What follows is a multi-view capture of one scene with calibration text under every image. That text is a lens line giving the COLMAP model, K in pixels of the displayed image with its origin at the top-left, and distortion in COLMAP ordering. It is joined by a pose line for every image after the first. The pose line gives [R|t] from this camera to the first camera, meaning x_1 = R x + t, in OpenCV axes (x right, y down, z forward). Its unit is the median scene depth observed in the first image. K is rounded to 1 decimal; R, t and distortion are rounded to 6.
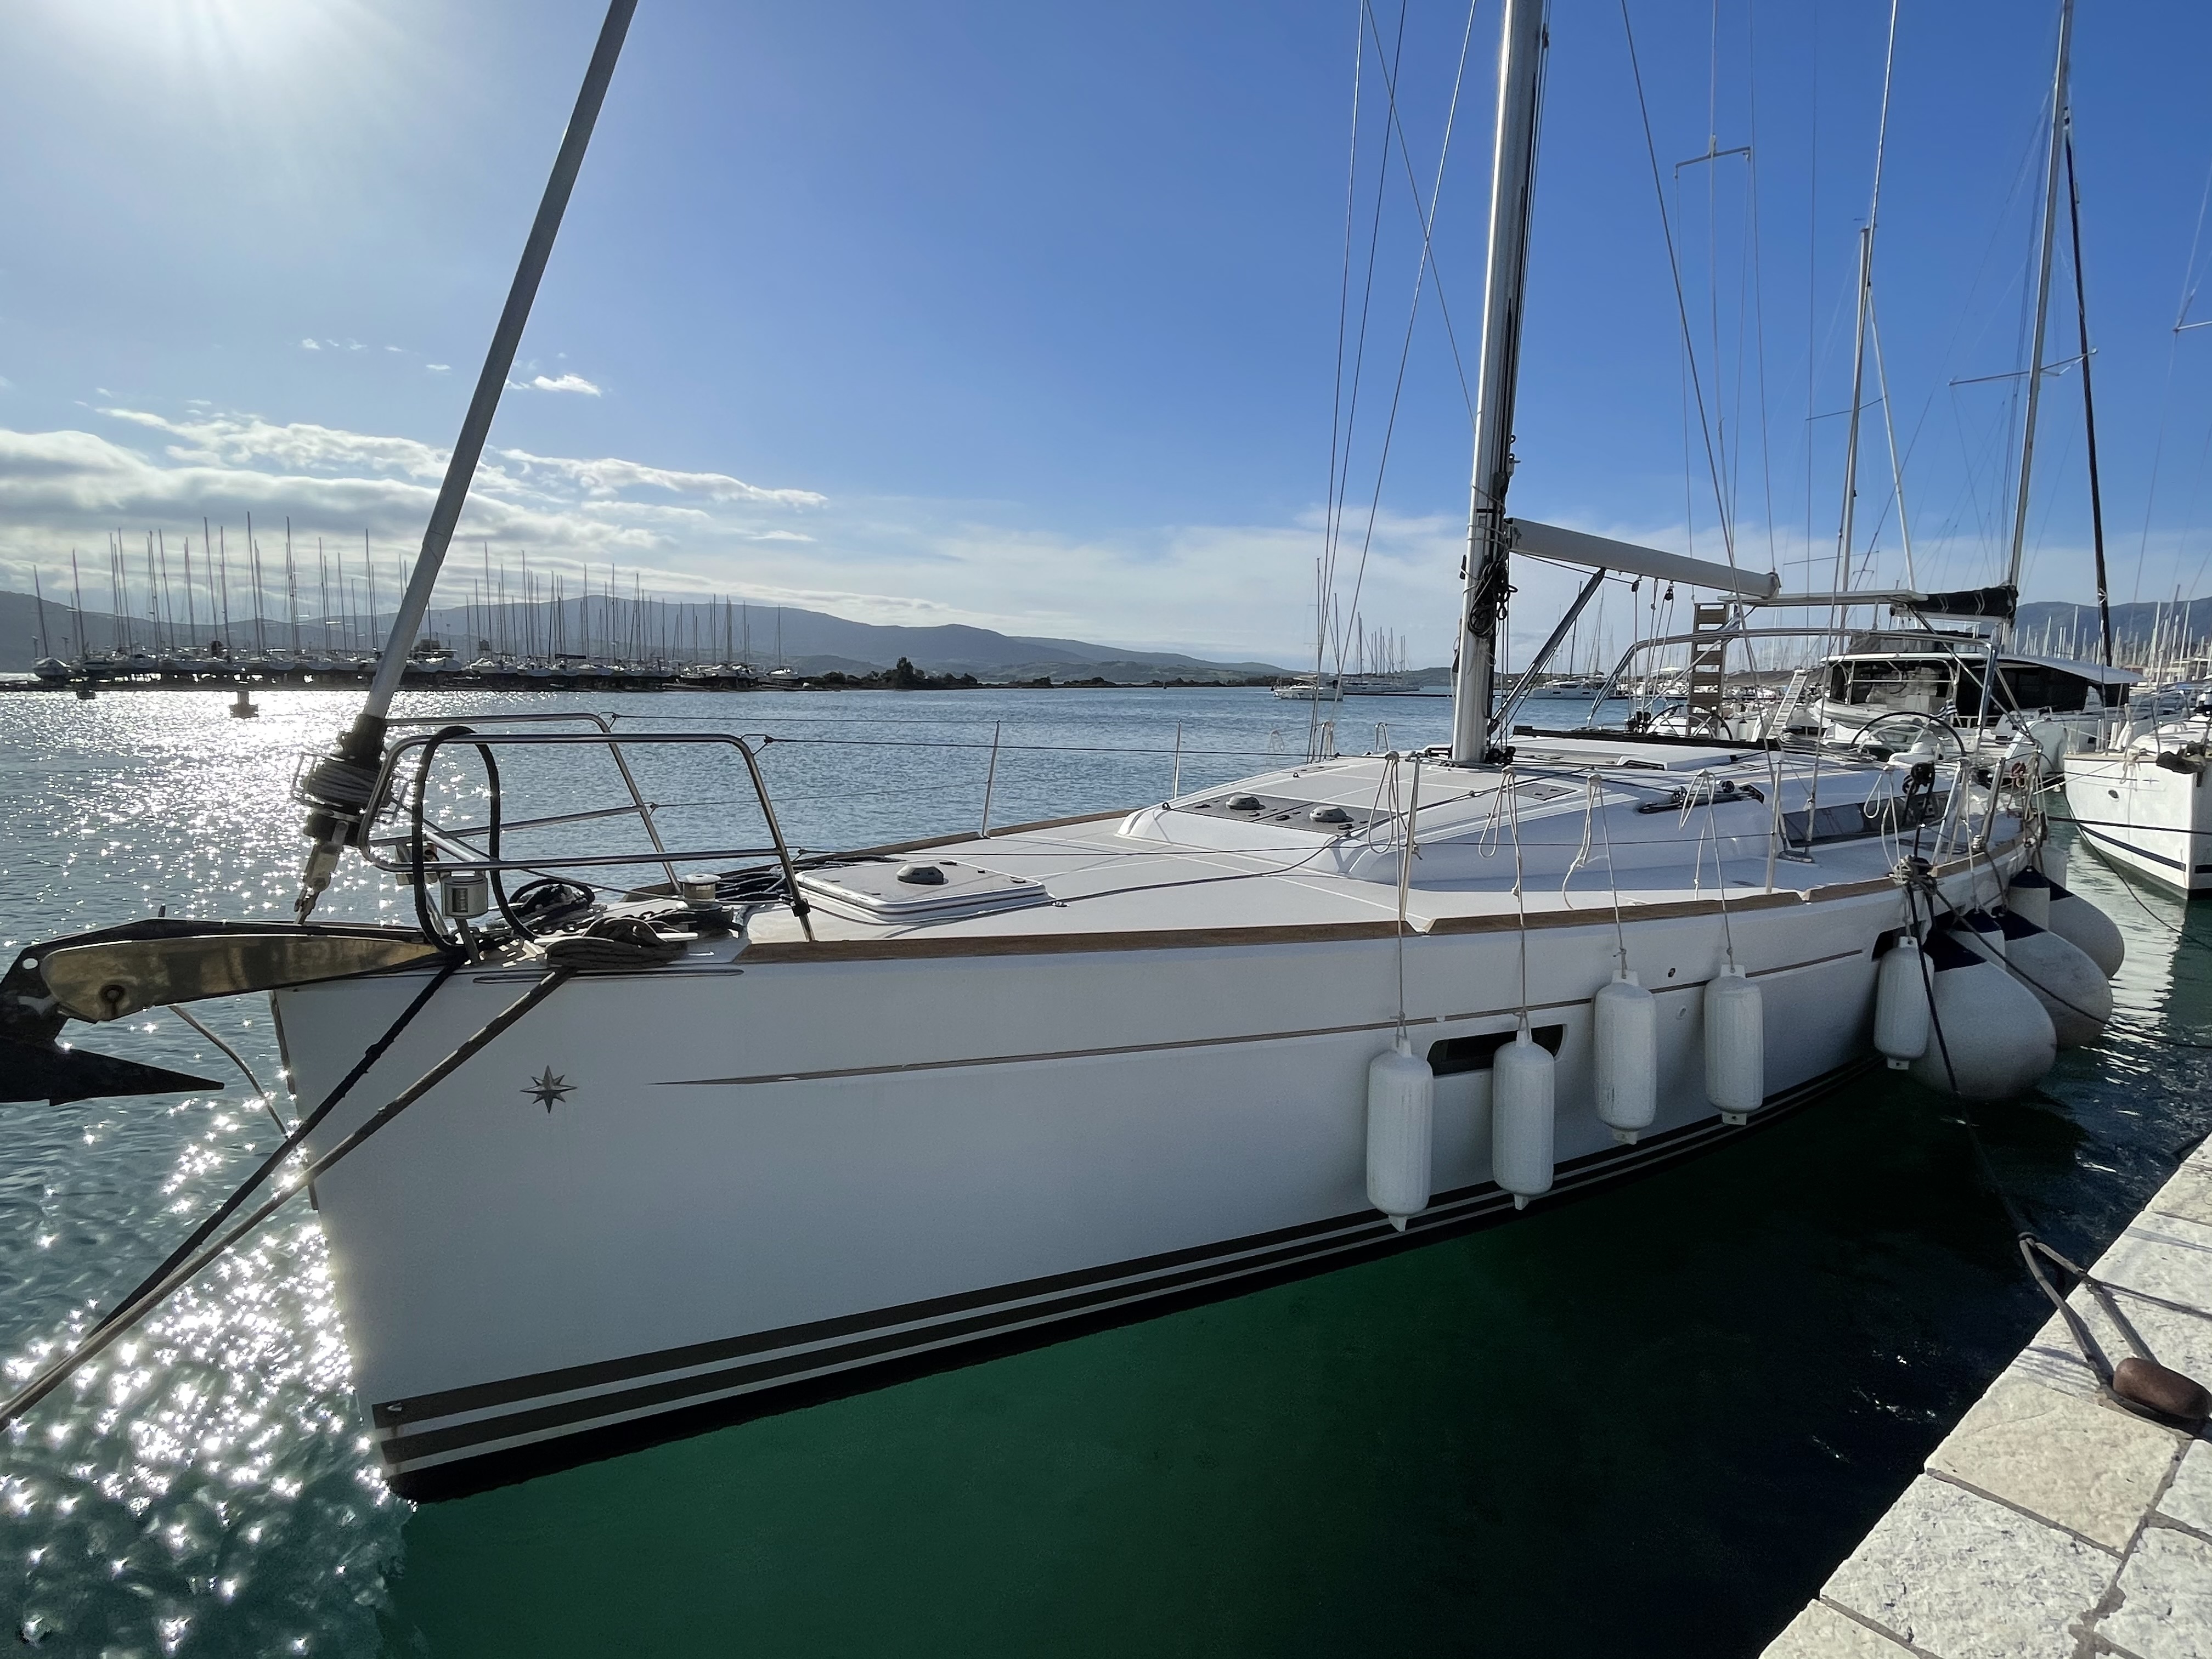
lens RADIAL K [[1052.0, 0, 1106.0], [0, 1052.0, 829.5], [0, 0, 1]] dist [-0.000316, 0.000261]
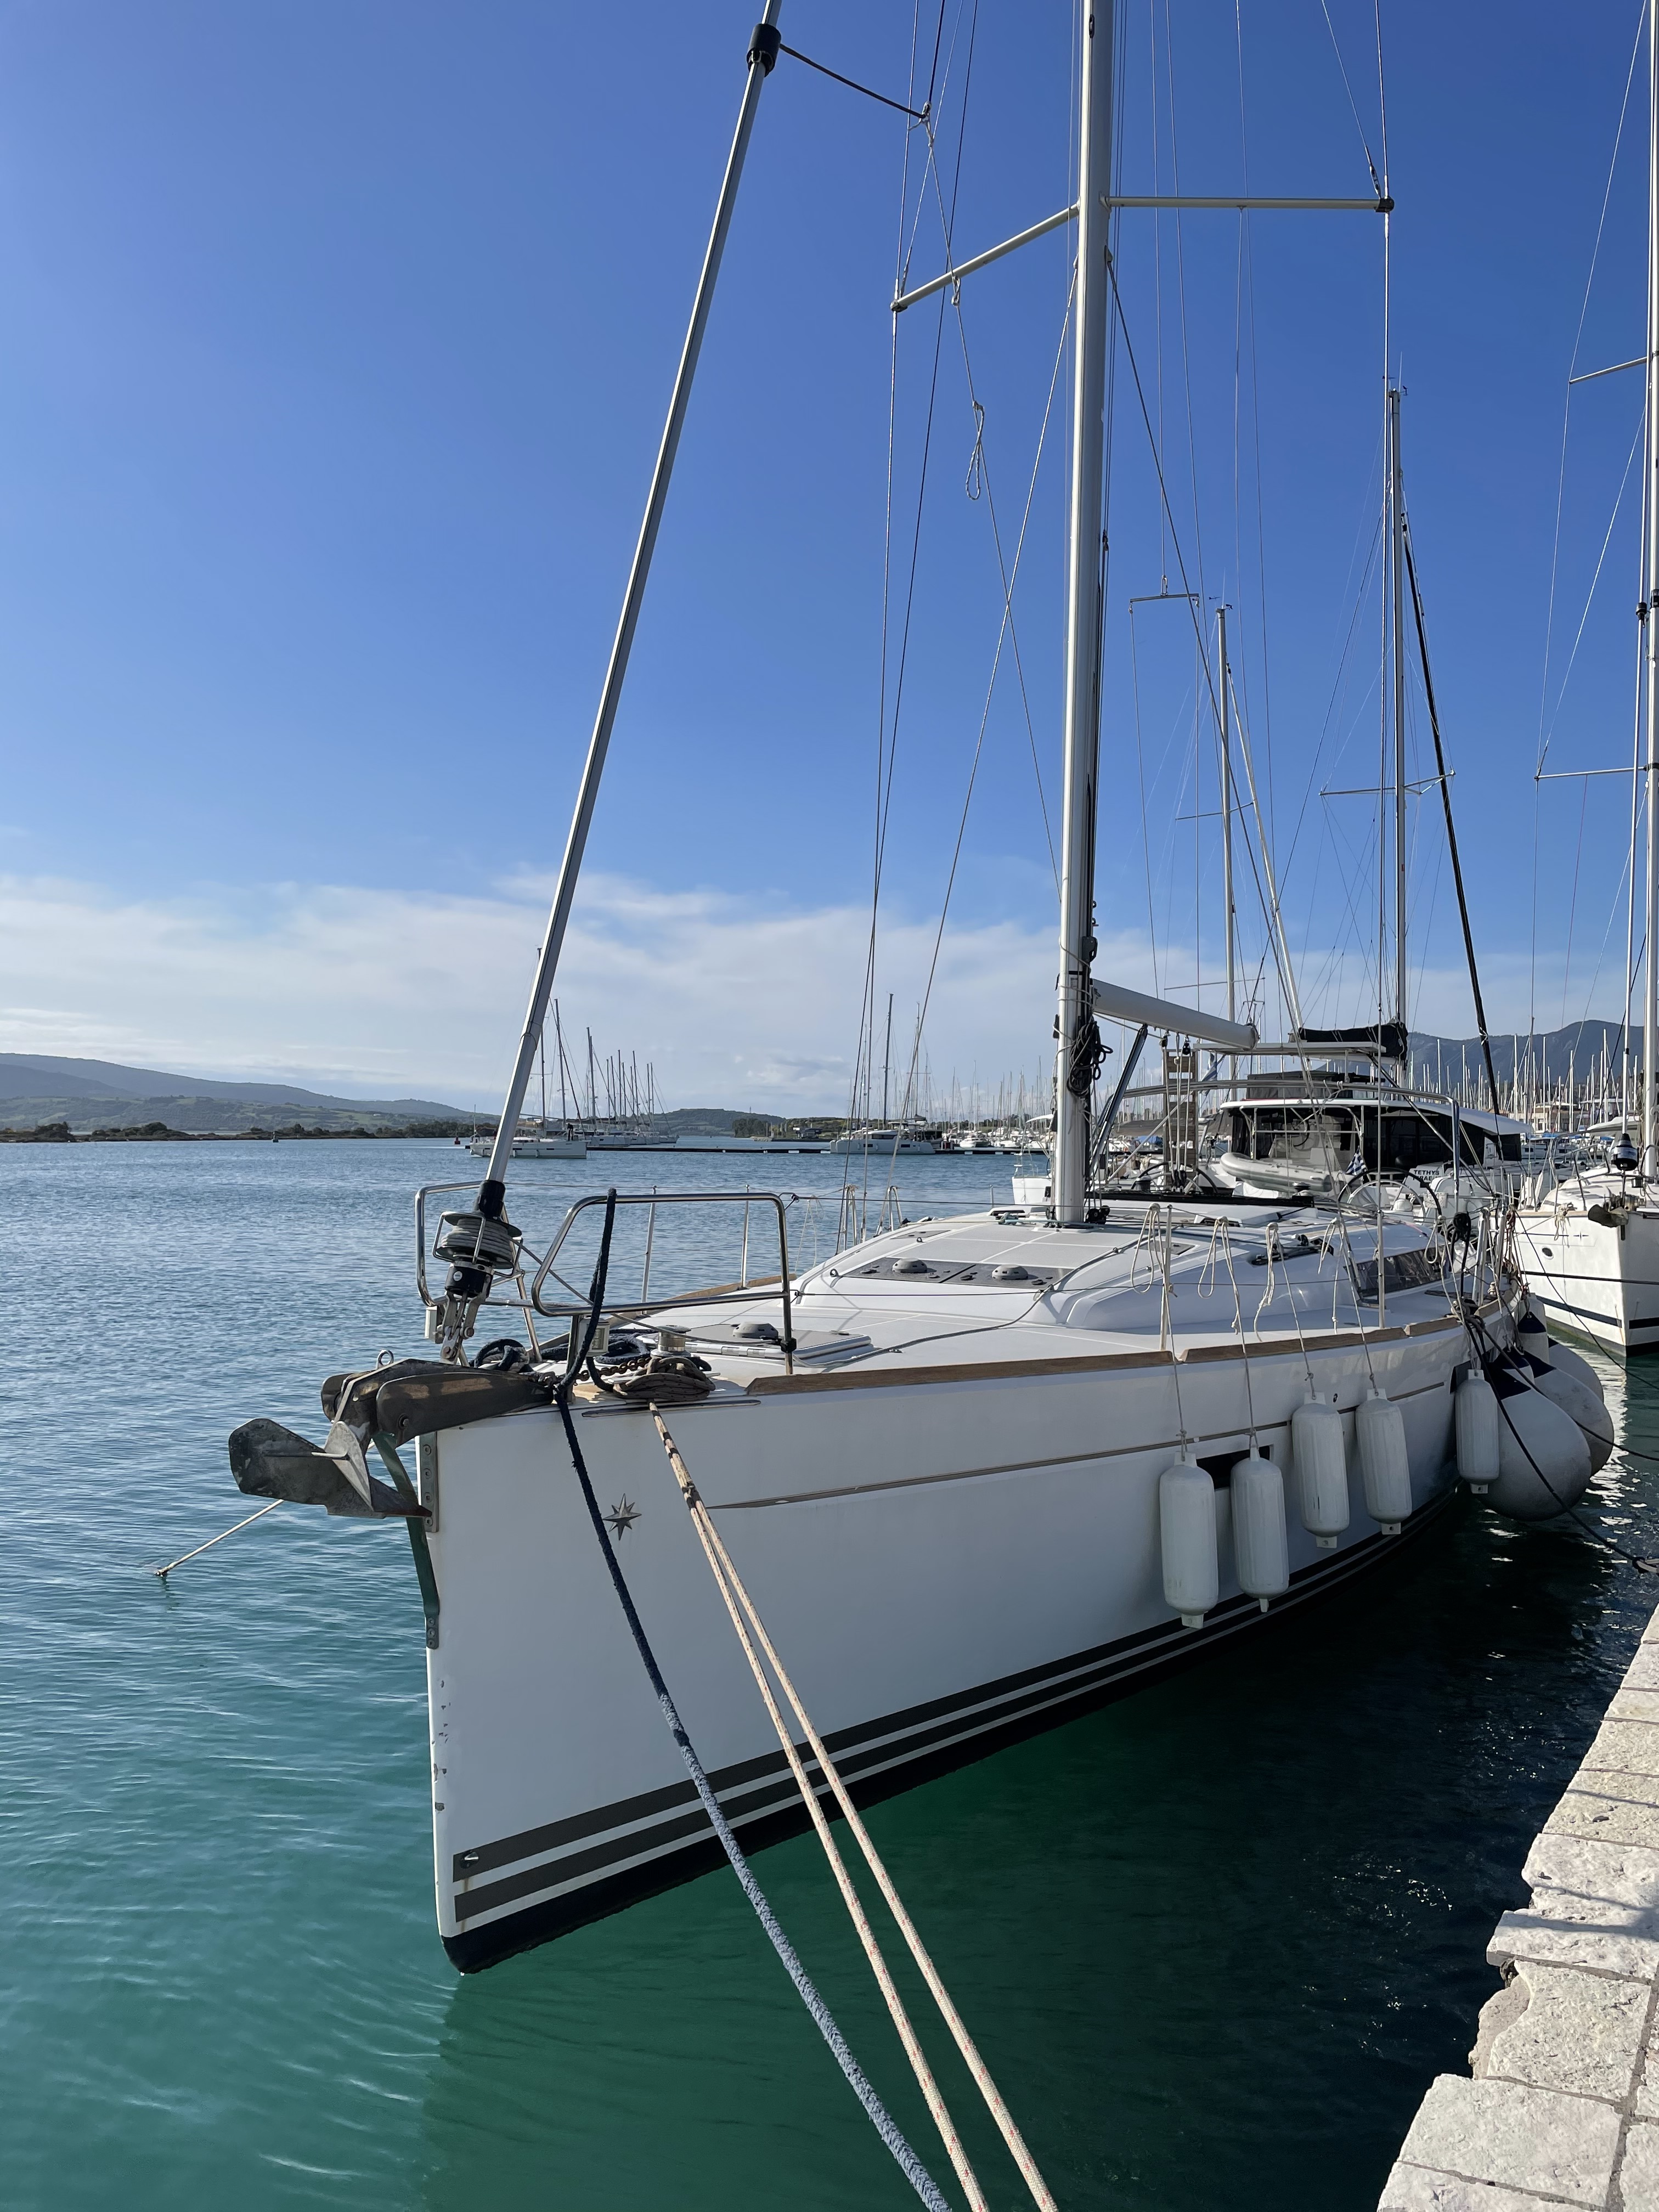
lens RADIAL K [[1674.0, 0, 829.5], [0, 1674.0, 1106.0], [0, 0, 1]] dist [0.127897, -0.121413]
pose [[0.922306, 0.005159, 0.386425, -0.292937], [0.053870, 0.988433, -0.141771, 0.024011], [-0.382687, 0.151573, 0.911360, -0.219671]]
